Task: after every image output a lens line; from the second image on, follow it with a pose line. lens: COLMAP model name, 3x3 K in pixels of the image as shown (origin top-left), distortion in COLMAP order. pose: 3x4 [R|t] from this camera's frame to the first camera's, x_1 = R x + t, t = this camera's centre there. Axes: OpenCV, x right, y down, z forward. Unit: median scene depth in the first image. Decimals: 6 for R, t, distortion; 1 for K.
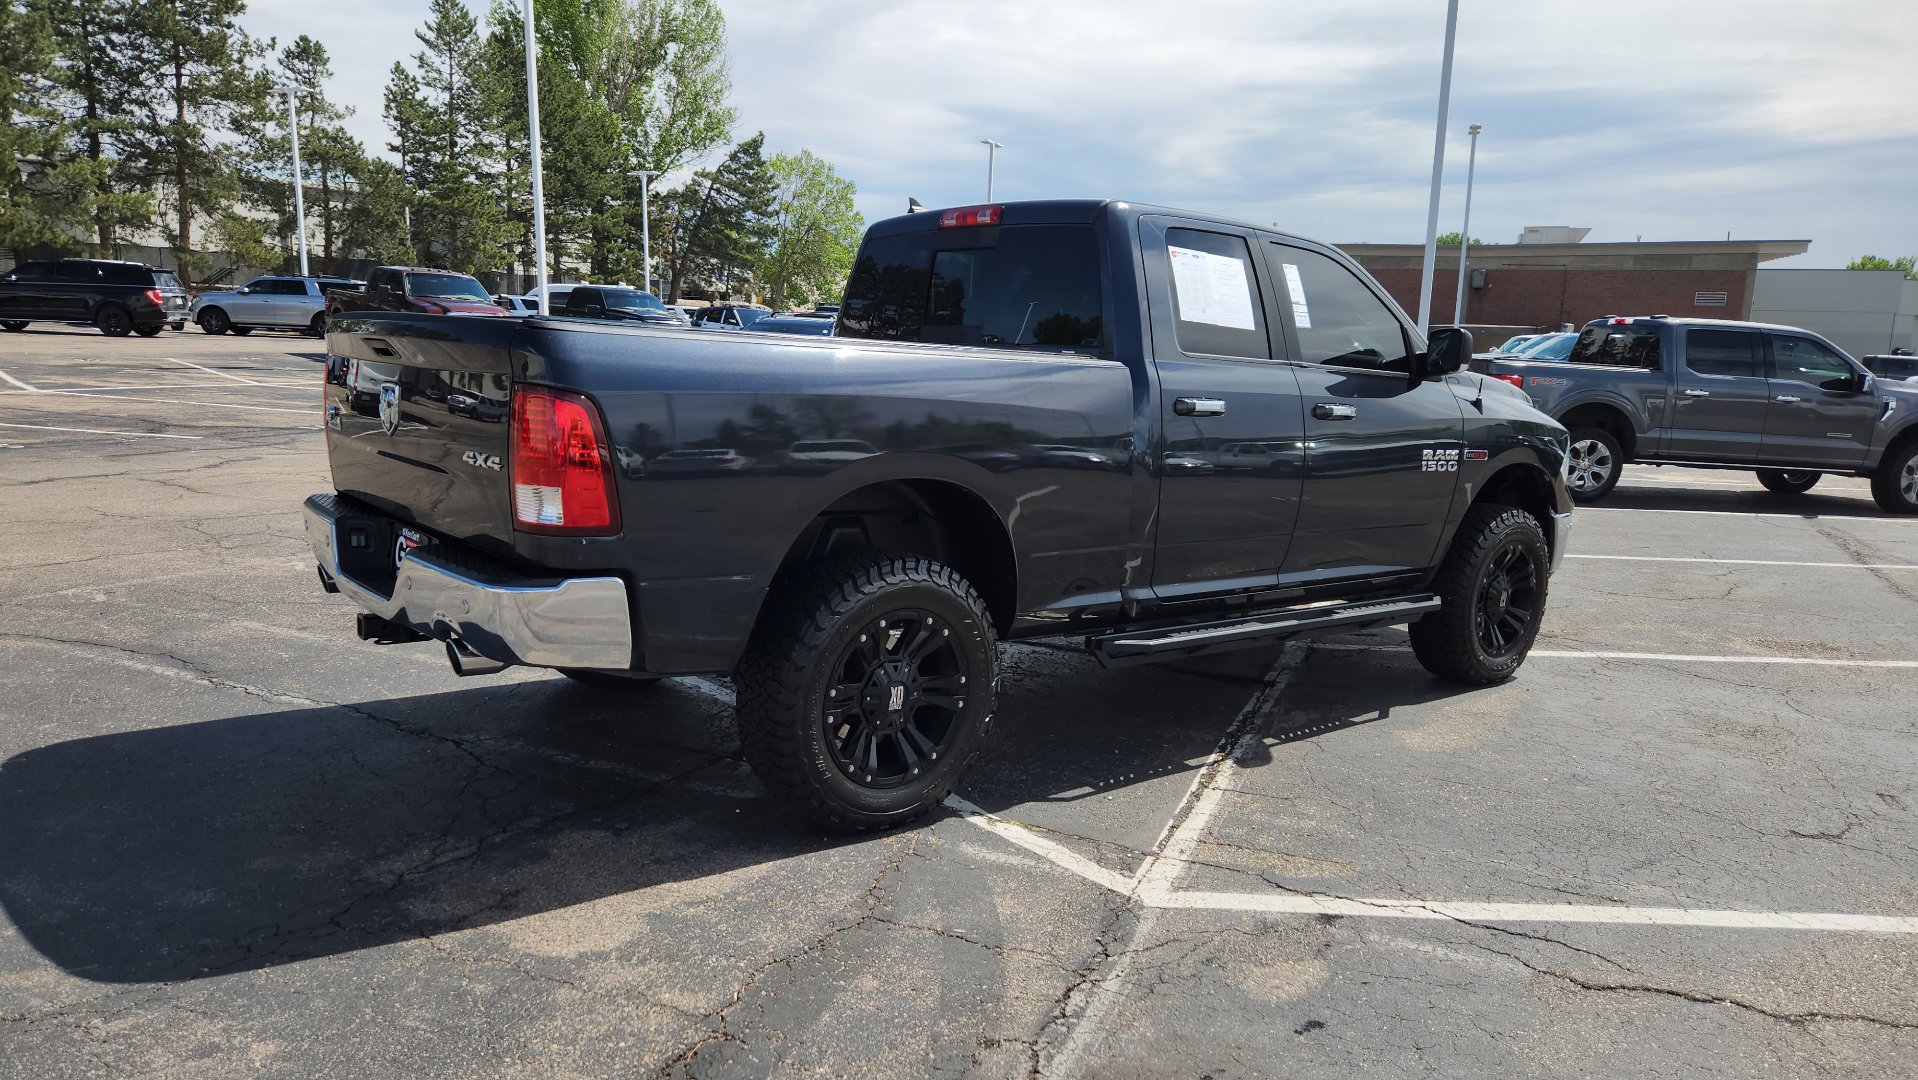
lens RADIAL K [[1283.0, 0, 925.3], [0, 1283.0, 537.1], [0, 0, 1]] dist [0.073081, -0.059404]
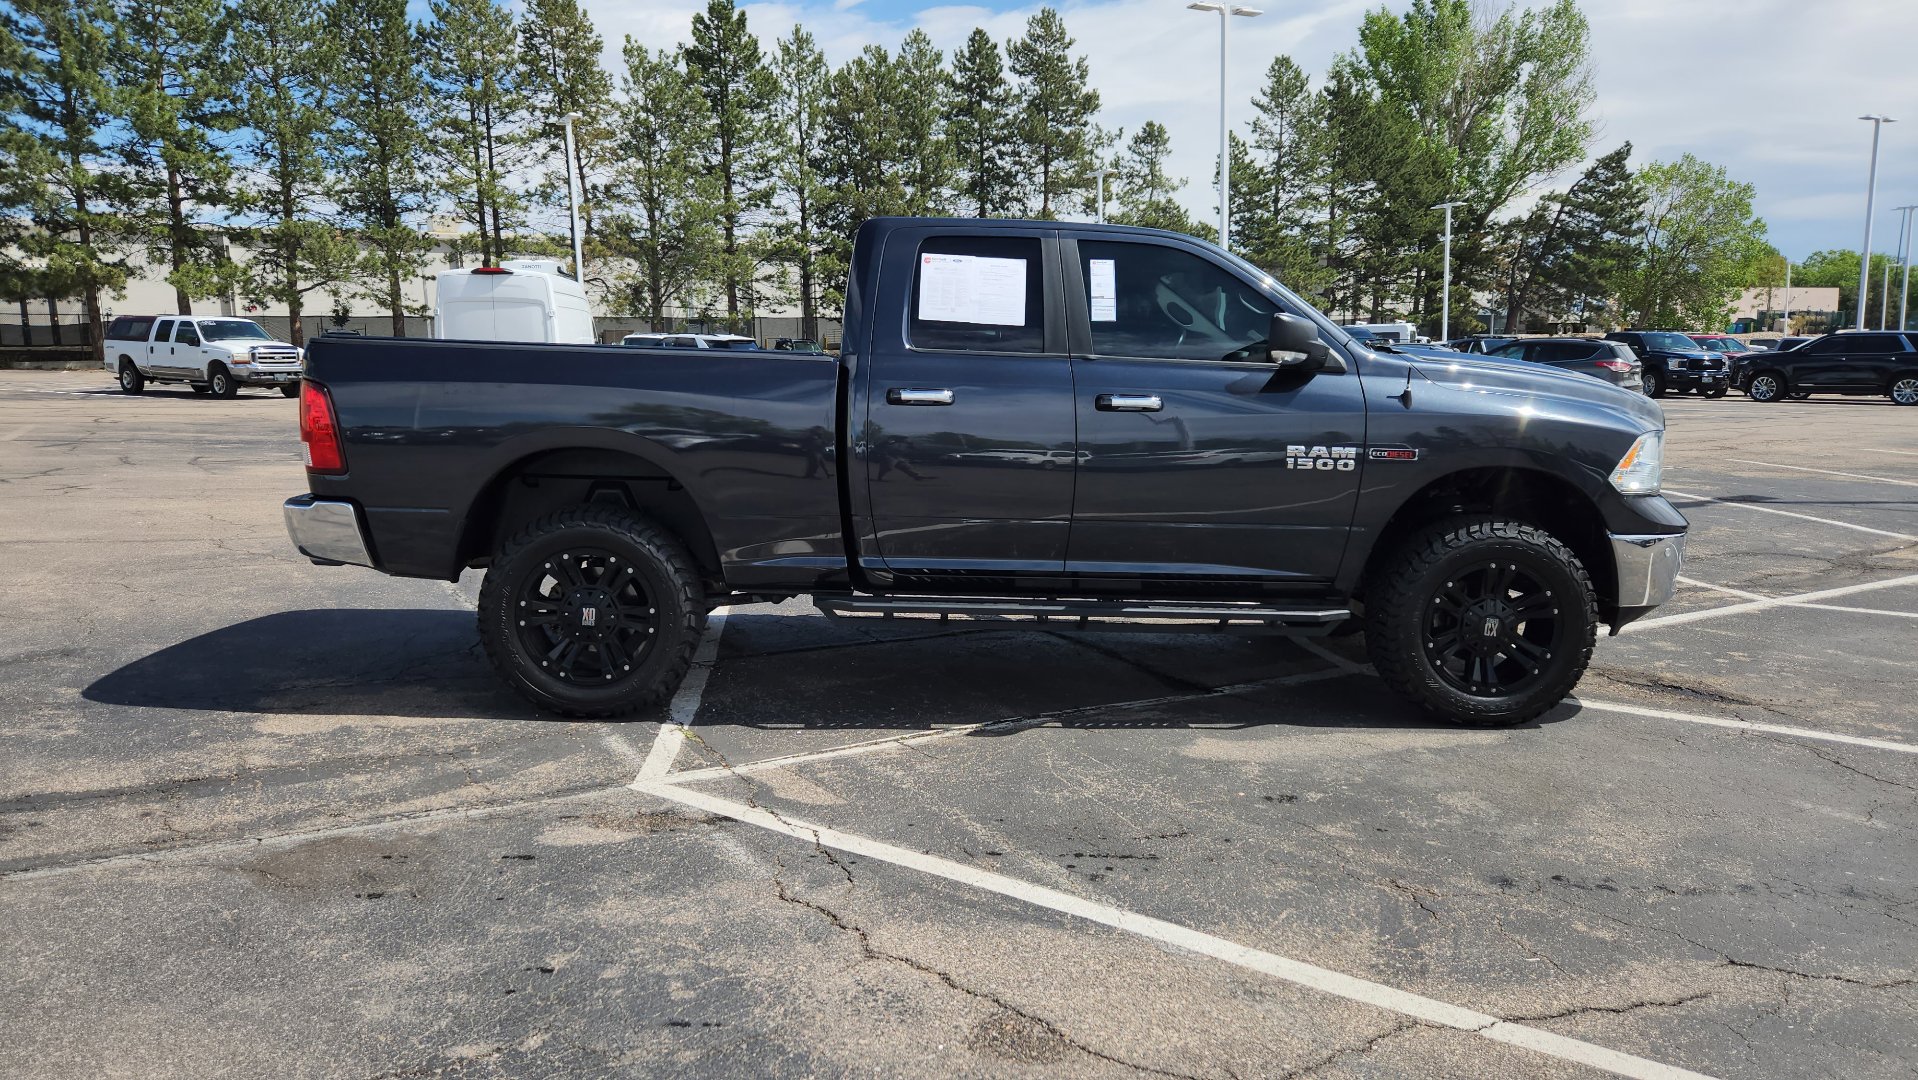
lens RADIAL K [[1283.0, 0, 923.4], [0, 1283.0, 533.9], [0, 0, 1]] dist [0.073081, -0.059404]
pose [[0.796945, 0.044033, -0.602445, 0.652674], [-0.066736, 0.997652, -0.015363, 0.024348], [0.600354, 0.052448, 0.798013, 0.095841]]
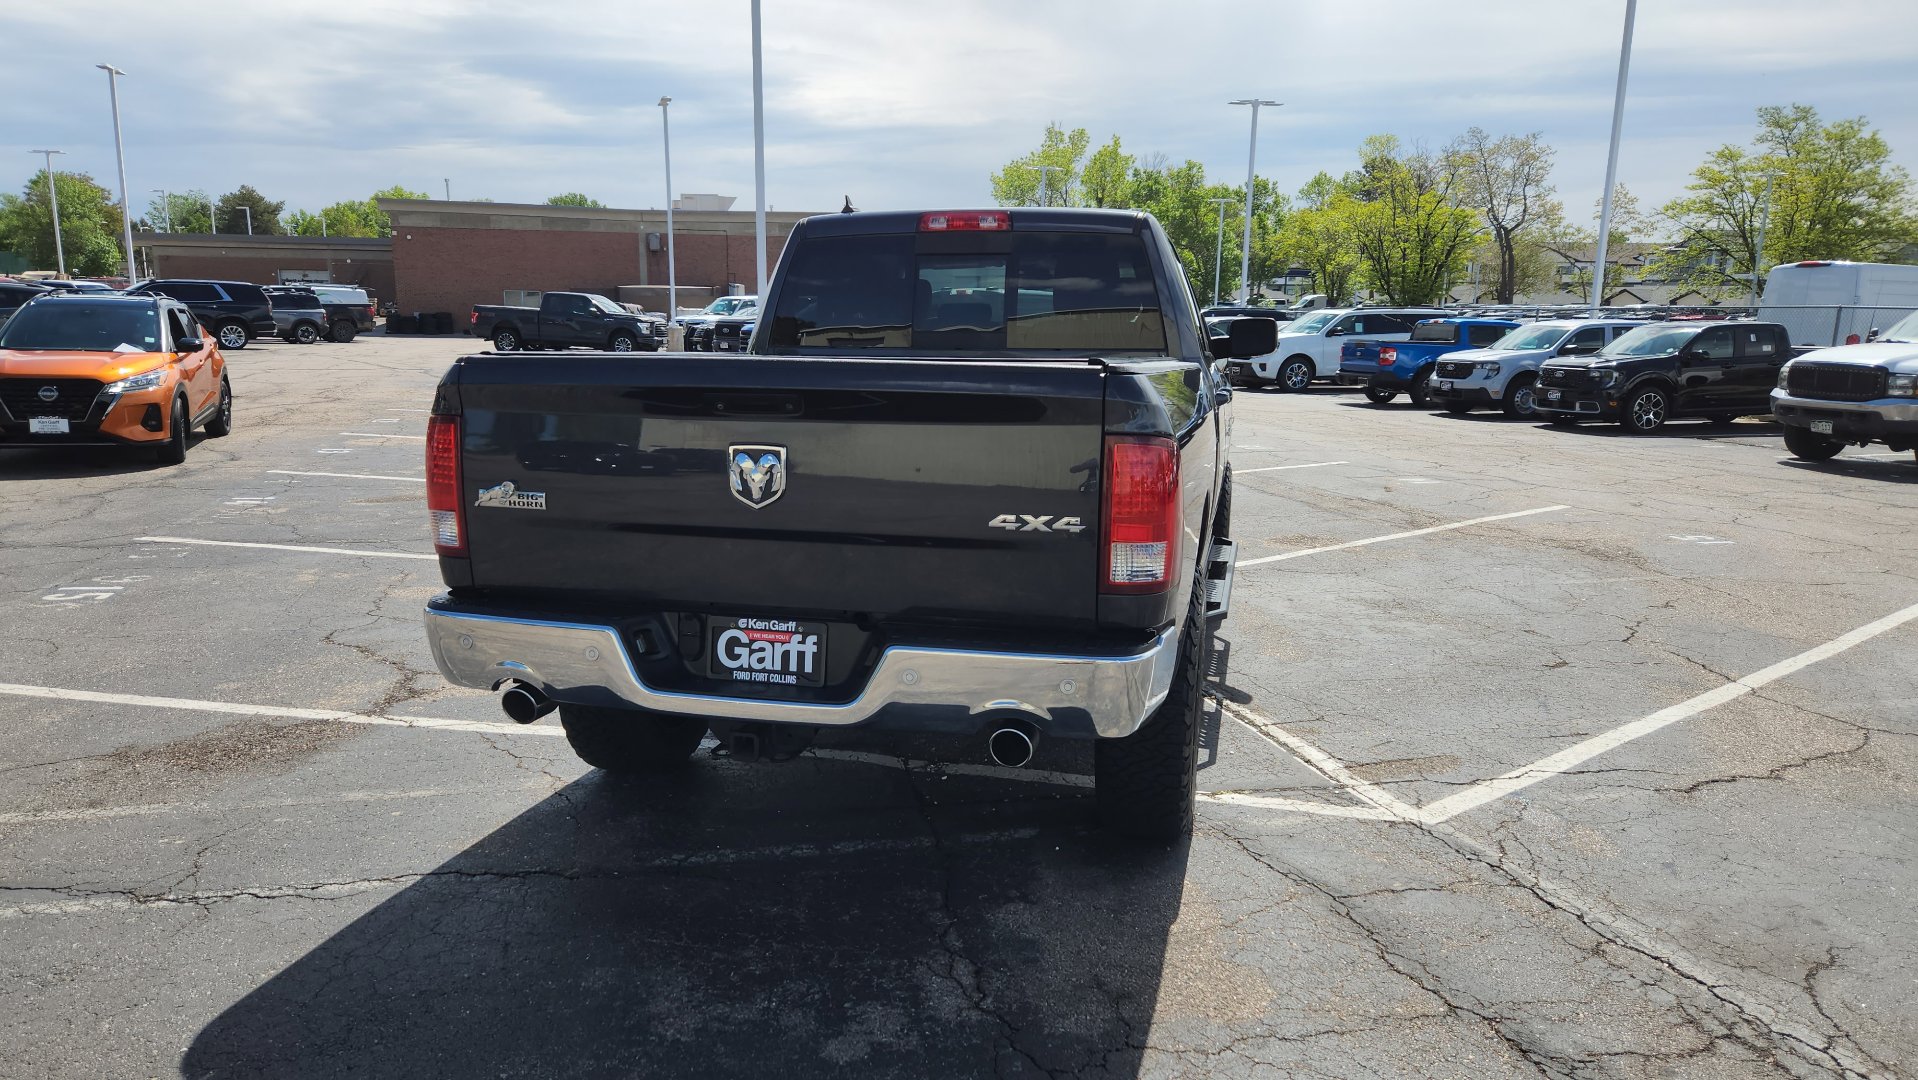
lens RADIAL K [[1283.0, 0, 928.8], [0, 1283.0, 544.4], [0, 0, 1]] dist [0.073081, -0.059404]
pose [[0.797362, -0.135568, 0.588077, -0.497477], [0.113625, 0.990739, 0.074331, -0.064014], [-0.592708, 0.007552, 0.805382, 0.177461]]
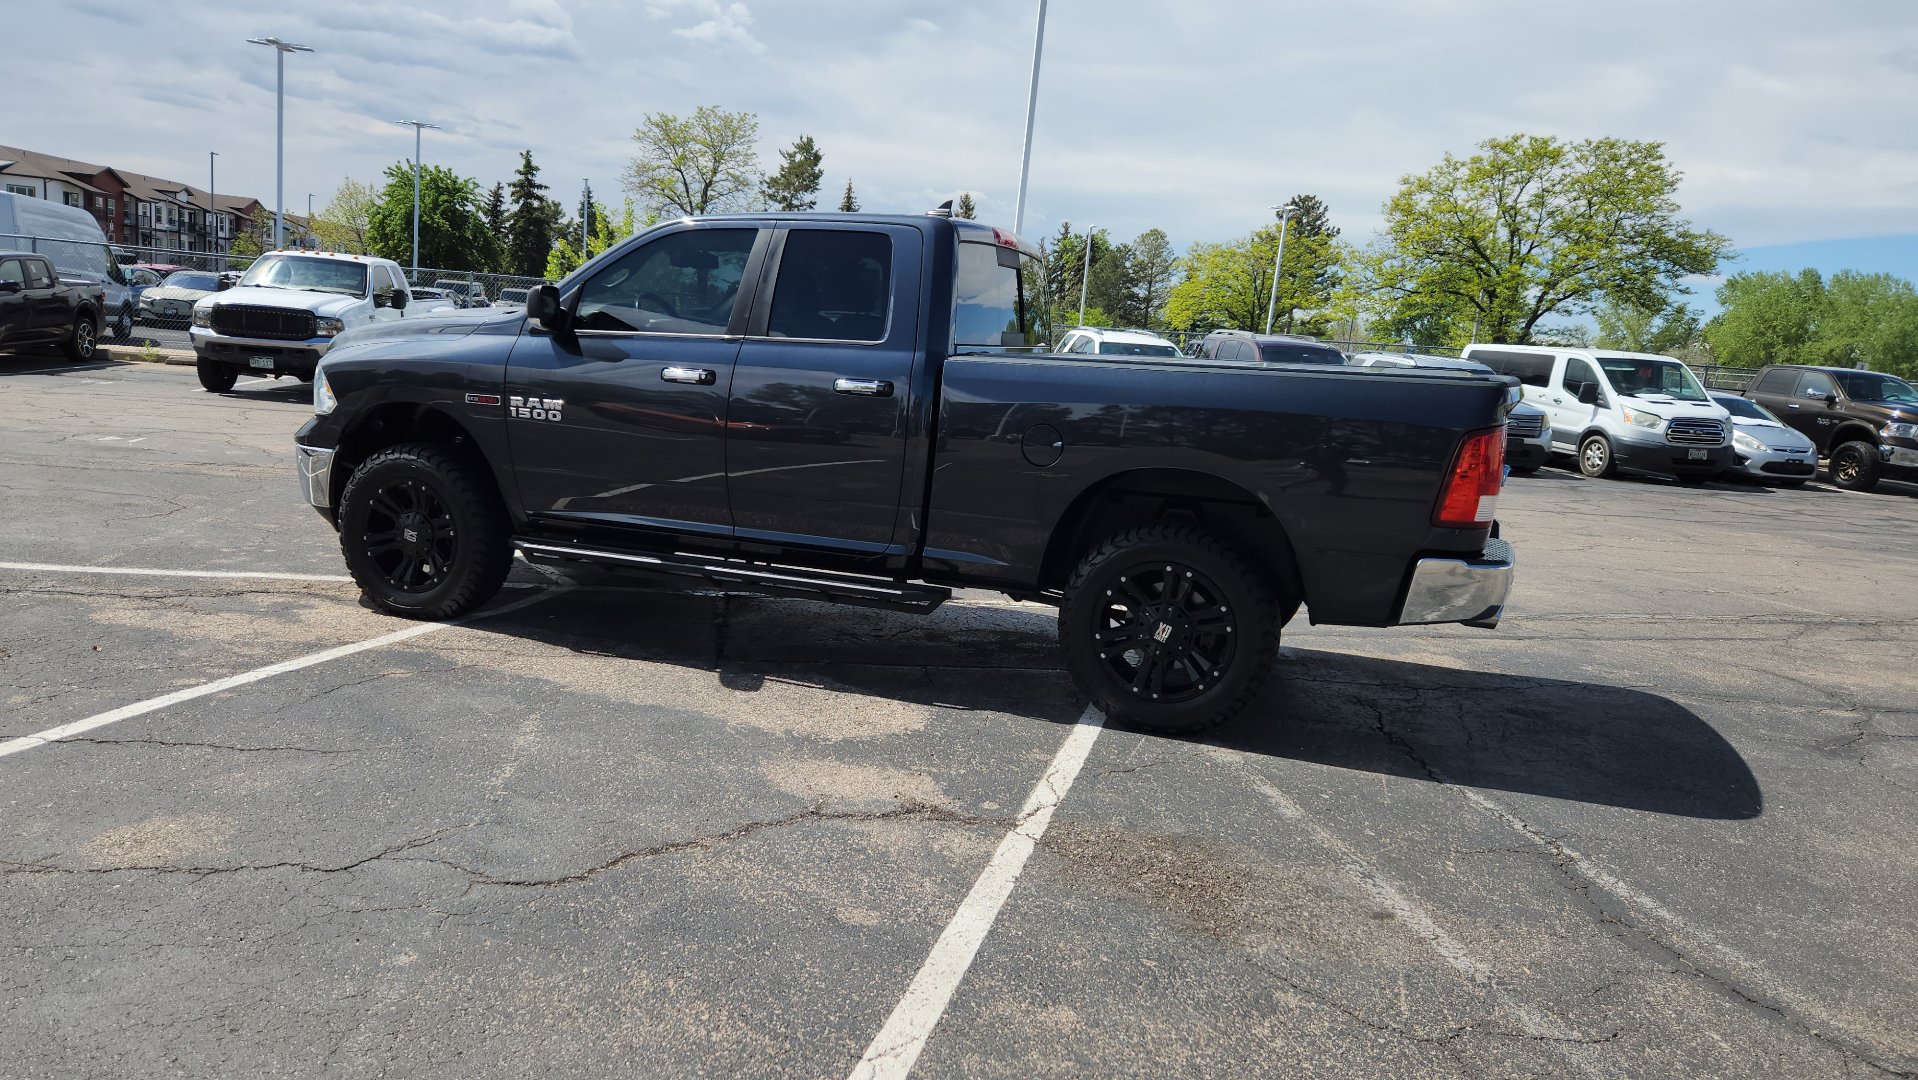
lens RADIAL K [[1282.3, 0, 924.2], [0, 1282.3, 538.6], [0, 0, 1]] dist [0.072640, -0.056078]
pose [[-0.514303, -0.215375, 0.830124, -0.795911], [0.040482, 0.960776, 0.274354, -0.255332], [-0.856653, 0.174706, -0.485411, 1.386105]]
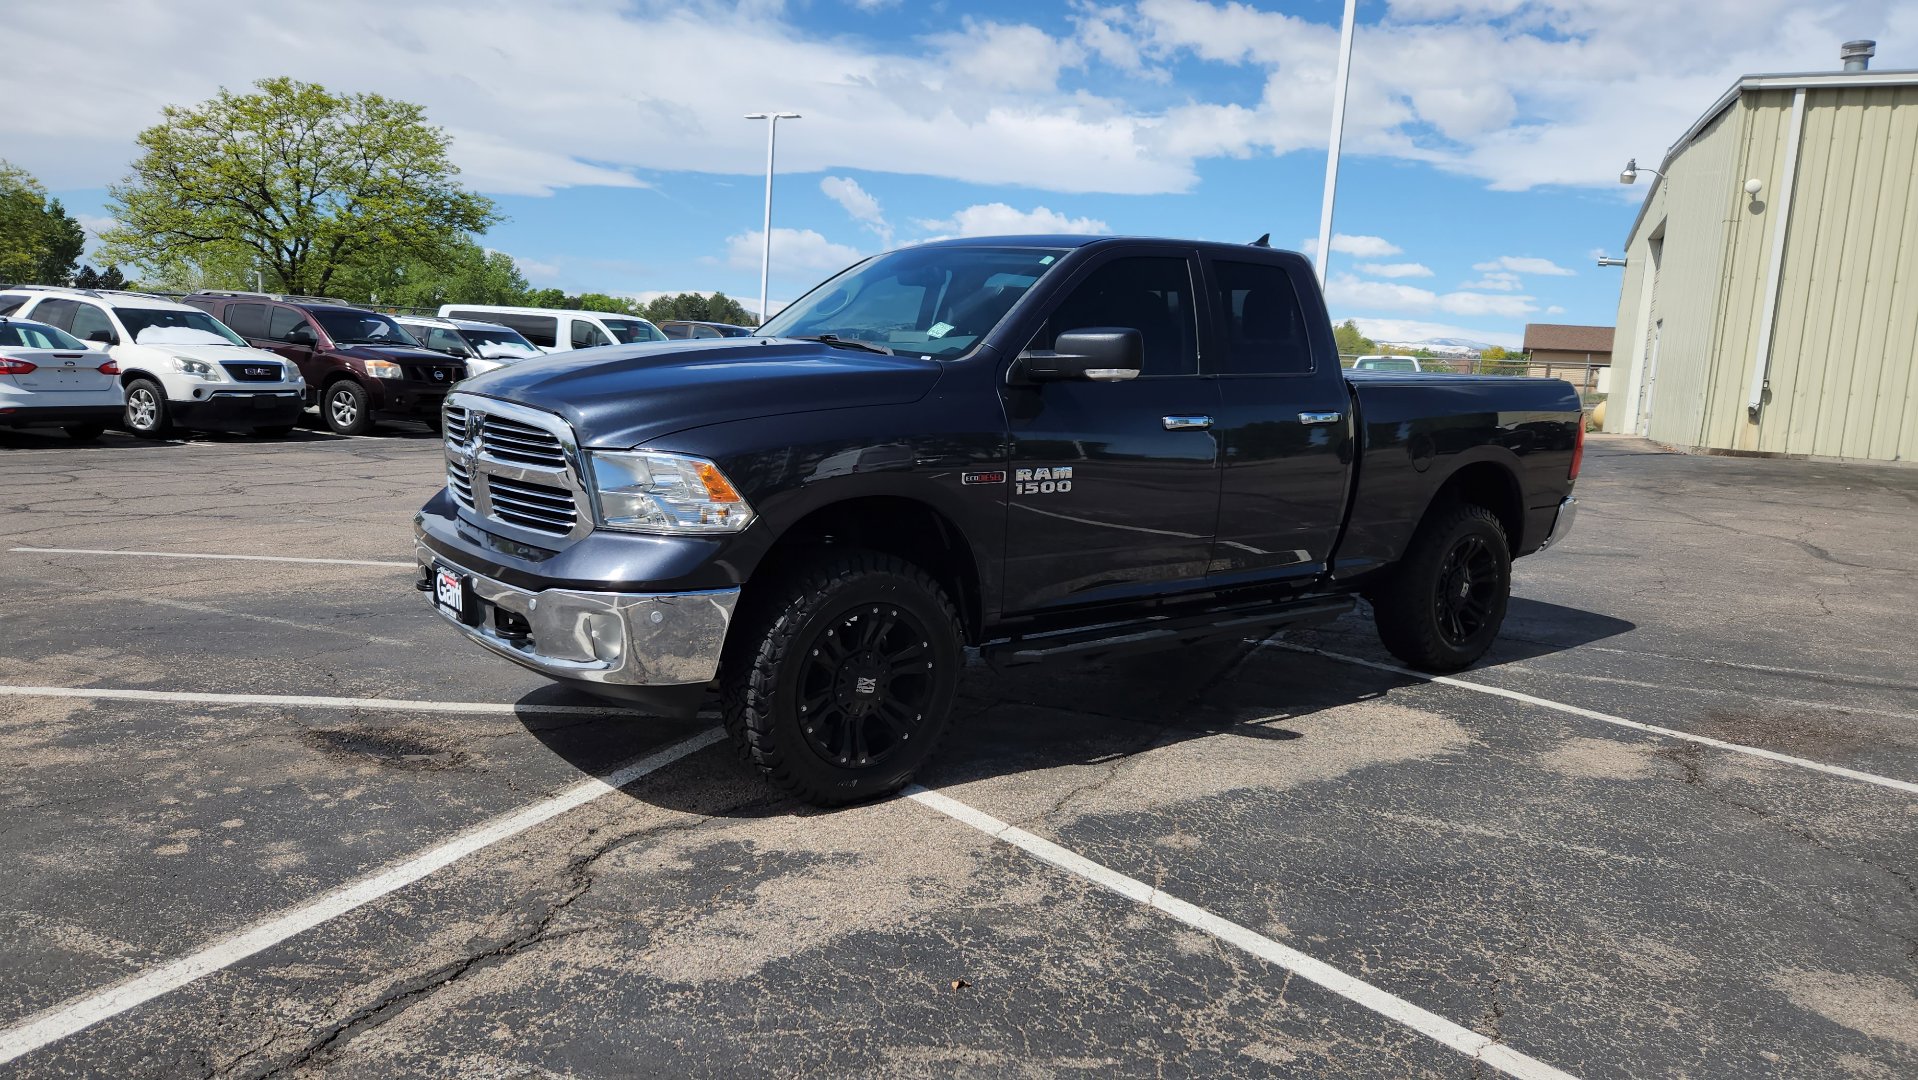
lens RADIAL K [[1283.0, 0, 928.0], [0, 1283.0, 523.6], [0, 0, 1]] dist [0.073081, -0.059404]
pose [[-0.995694, -0.091745, 0.013264, 0.204836], [-0.084242, 0.955257, 0.283525, -0.280507], [-0.038682, 0.281187, -0.958873, 1.875001]]
